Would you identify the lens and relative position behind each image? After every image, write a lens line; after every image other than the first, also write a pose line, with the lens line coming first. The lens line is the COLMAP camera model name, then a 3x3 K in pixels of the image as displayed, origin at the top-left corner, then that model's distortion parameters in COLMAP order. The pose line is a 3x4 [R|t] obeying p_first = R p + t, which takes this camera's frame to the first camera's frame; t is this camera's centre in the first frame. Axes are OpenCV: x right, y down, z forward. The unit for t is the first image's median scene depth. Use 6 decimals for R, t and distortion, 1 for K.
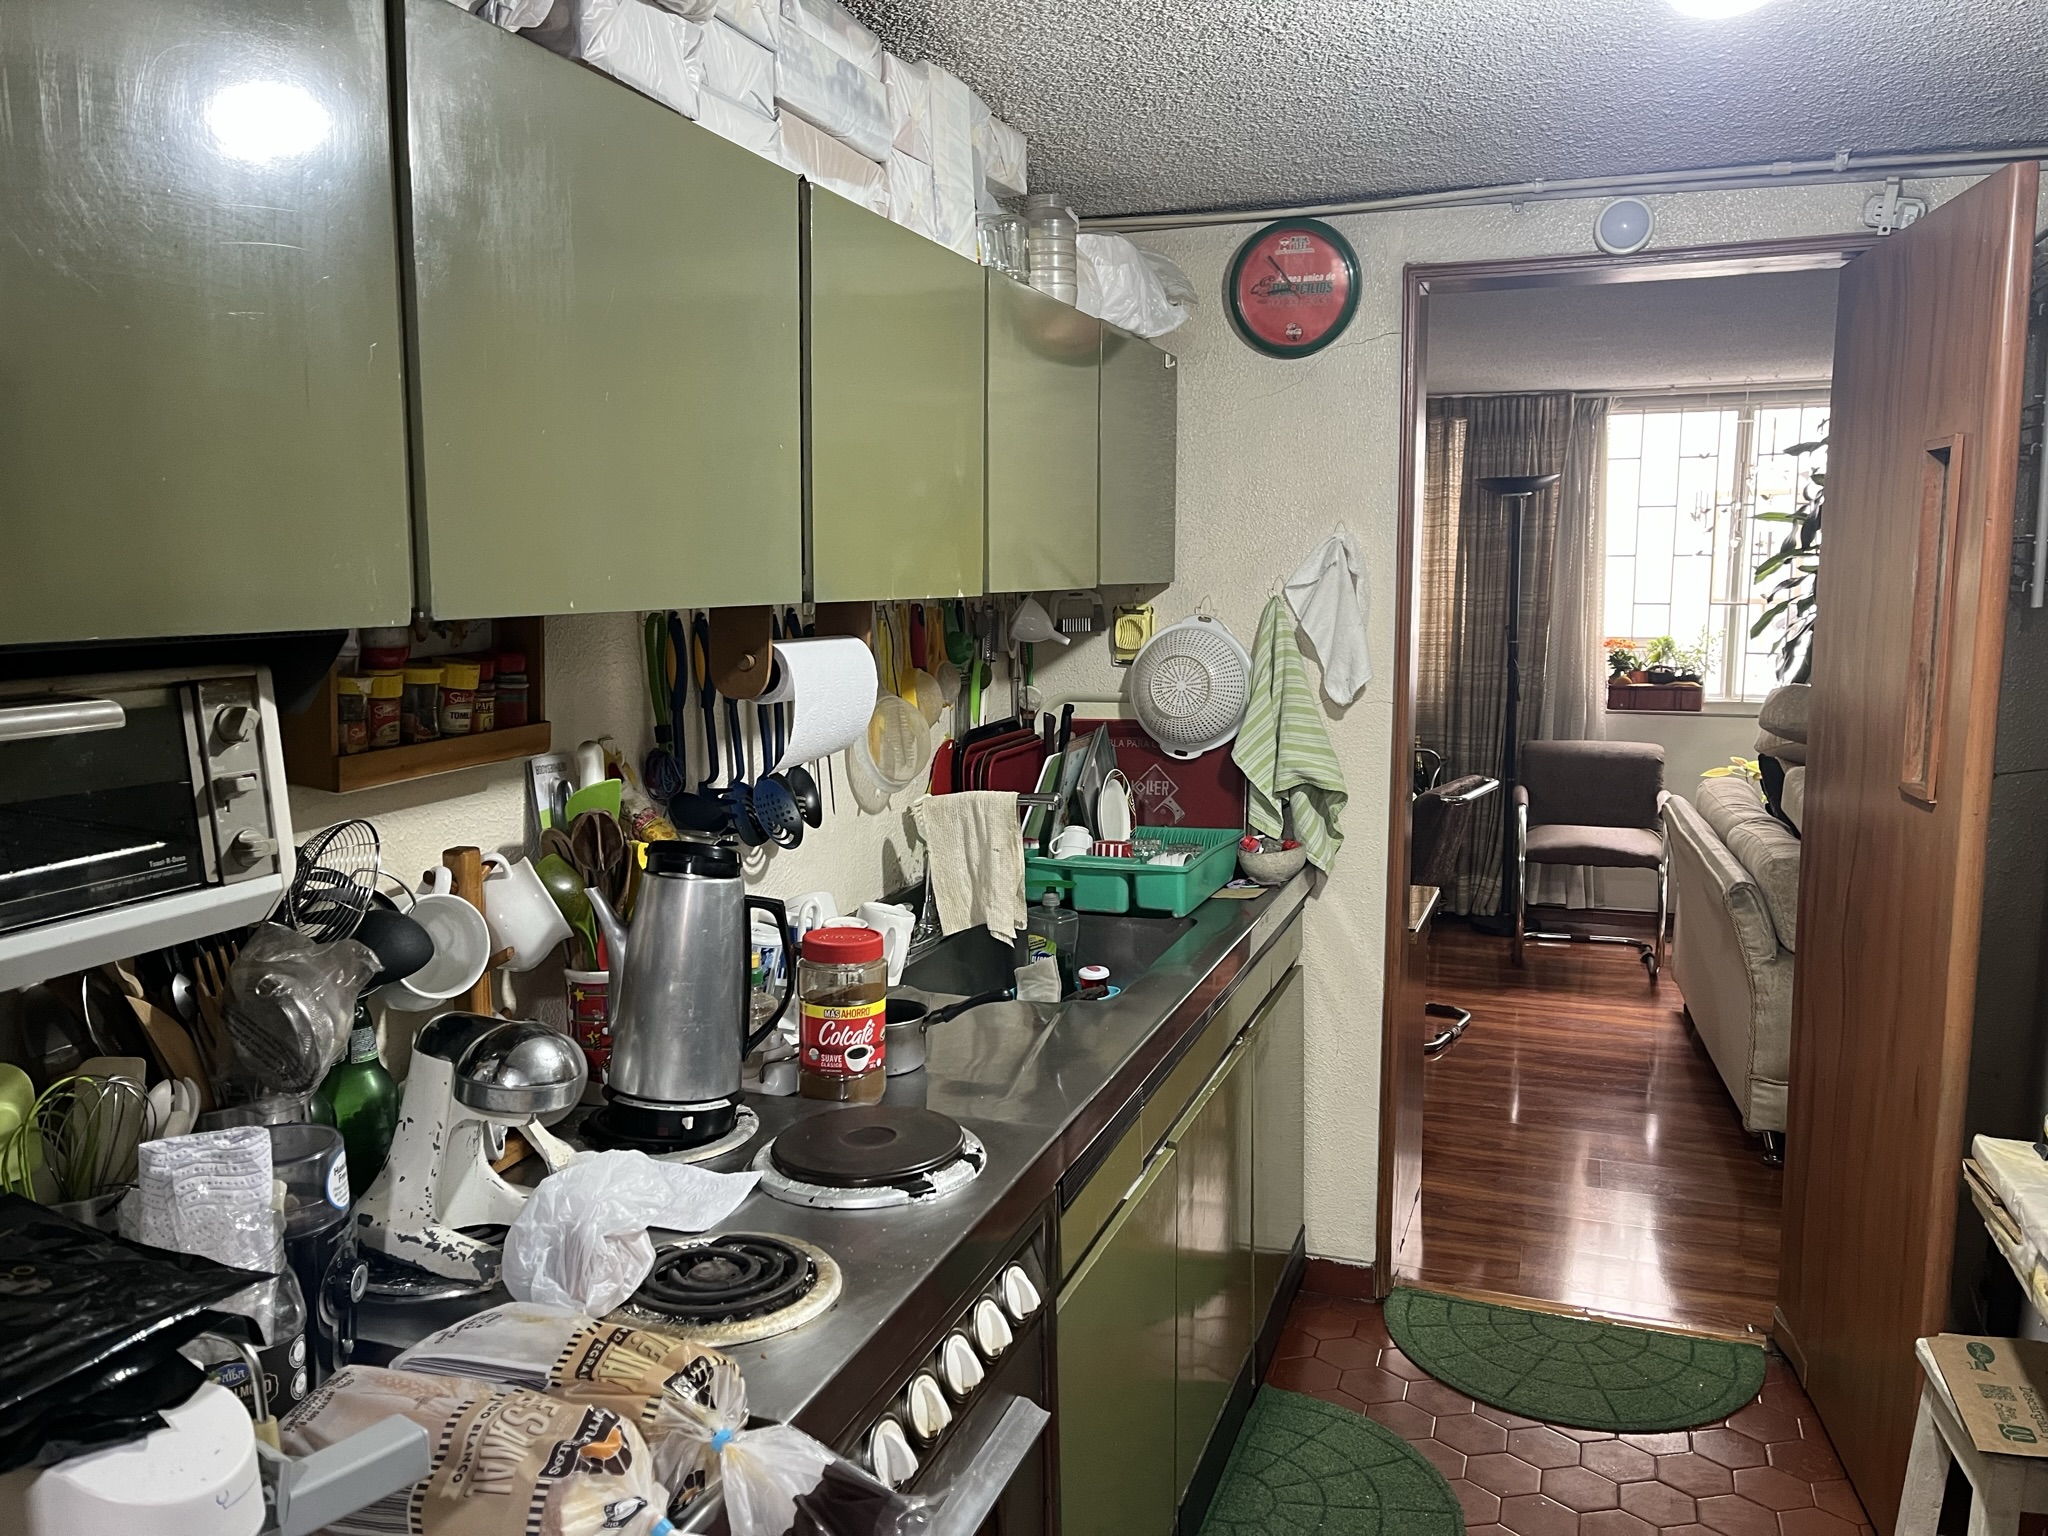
lens RADIAL K [[1546.1, 0, 1025.6], [0, 1546.1, 774.5], [0, 0, 1]] dist [0.045433, -0.048136]
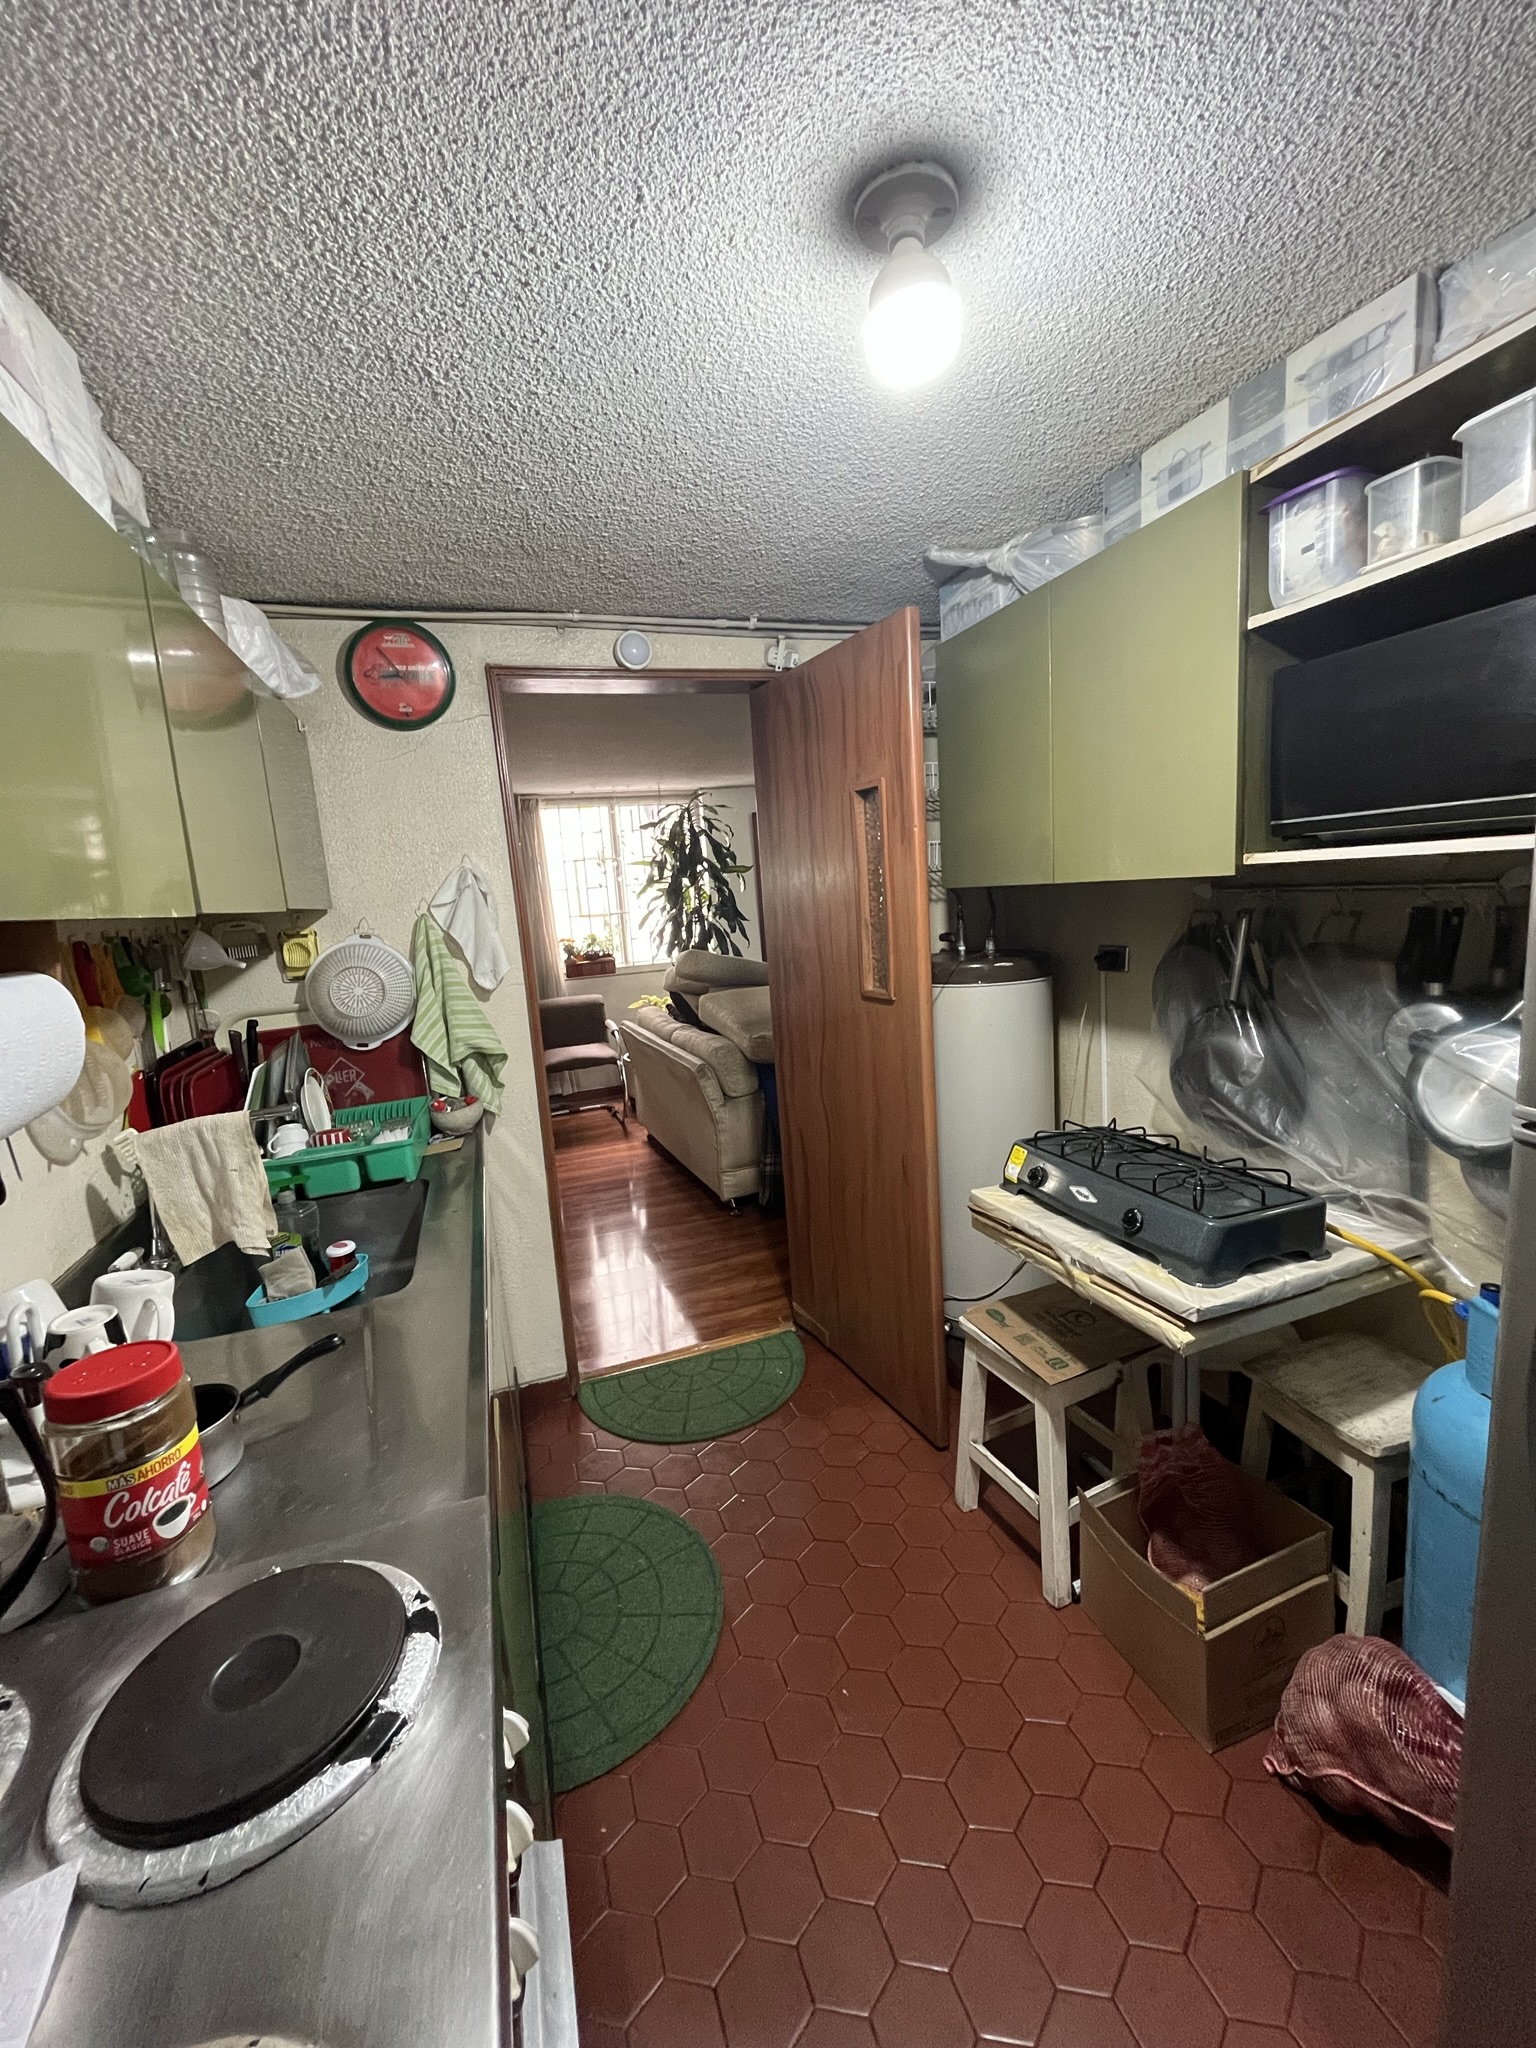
lens RADIAL K [[825.8, 0, 769.6], [0, 825.8, 1019.3], [0, 0, 1]] dist [-0.007780, 0.001624]
pose [[0.772260, -0.150237, 0.617287, -0.054690], [0.151277, 0.987175, 0.051005, -0.019478], [-0.617033, 0.053992, 0.785083, 0.287716]]
